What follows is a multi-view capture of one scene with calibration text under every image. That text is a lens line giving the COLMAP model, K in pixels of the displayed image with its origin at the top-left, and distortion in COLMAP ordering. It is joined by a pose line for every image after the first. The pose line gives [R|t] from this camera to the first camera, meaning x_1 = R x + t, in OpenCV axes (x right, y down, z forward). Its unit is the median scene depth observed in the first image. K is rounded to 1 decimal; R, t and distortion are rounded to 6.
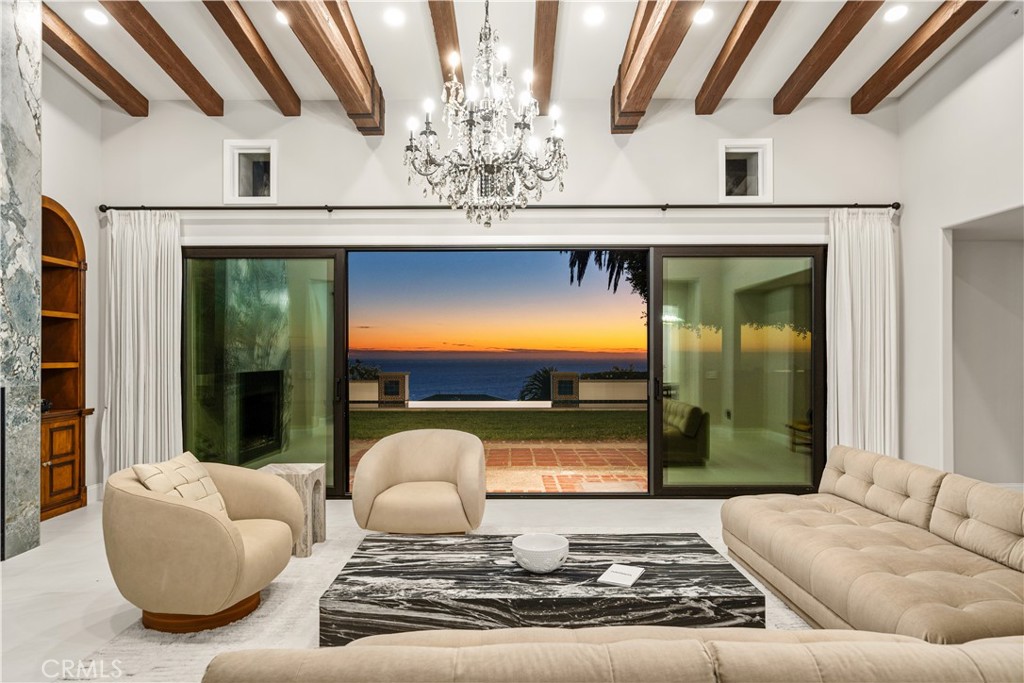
lens RADIAL K [[625.3, 0, 511.9], [0, 625.3, 342.1], [0, 0, 1]] dist [0.008535, 0.001971]
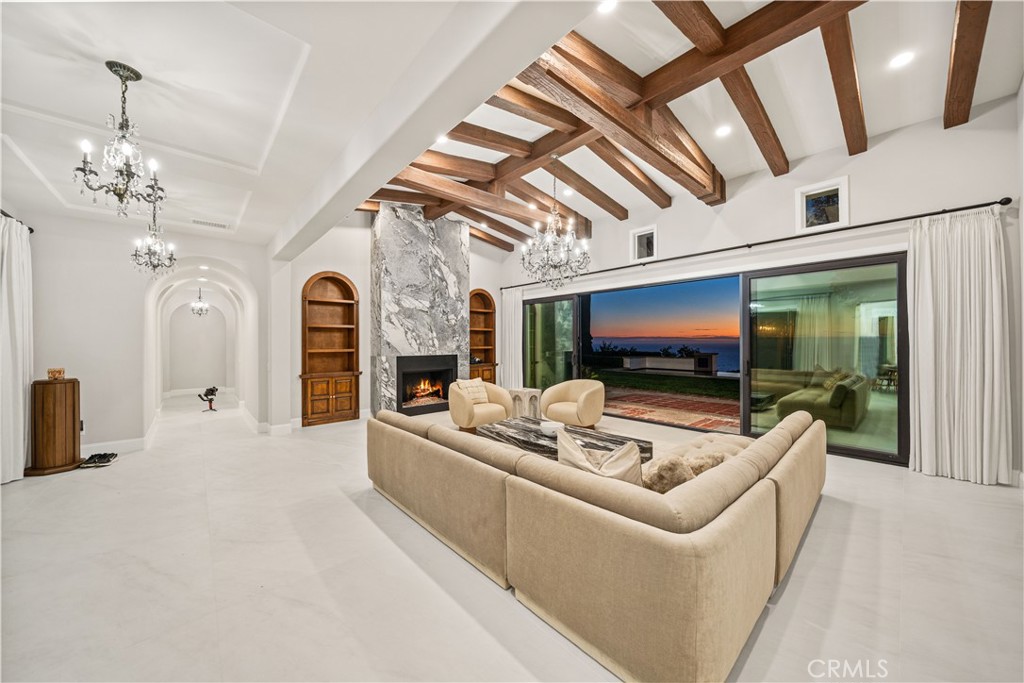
lens RADIAL K [[355.1, 0, 513.7], [0, 355.1, 344.0], [0, 0, 1]] dist [-0.003361, -0.000097]
pose [[0.674404, 0.002878, -0.738357, 0.489015], [0.014654, 0.999743, 0.017282, -0.002902], [0.738217, -0.022475, 0.674188, 0.002574]]
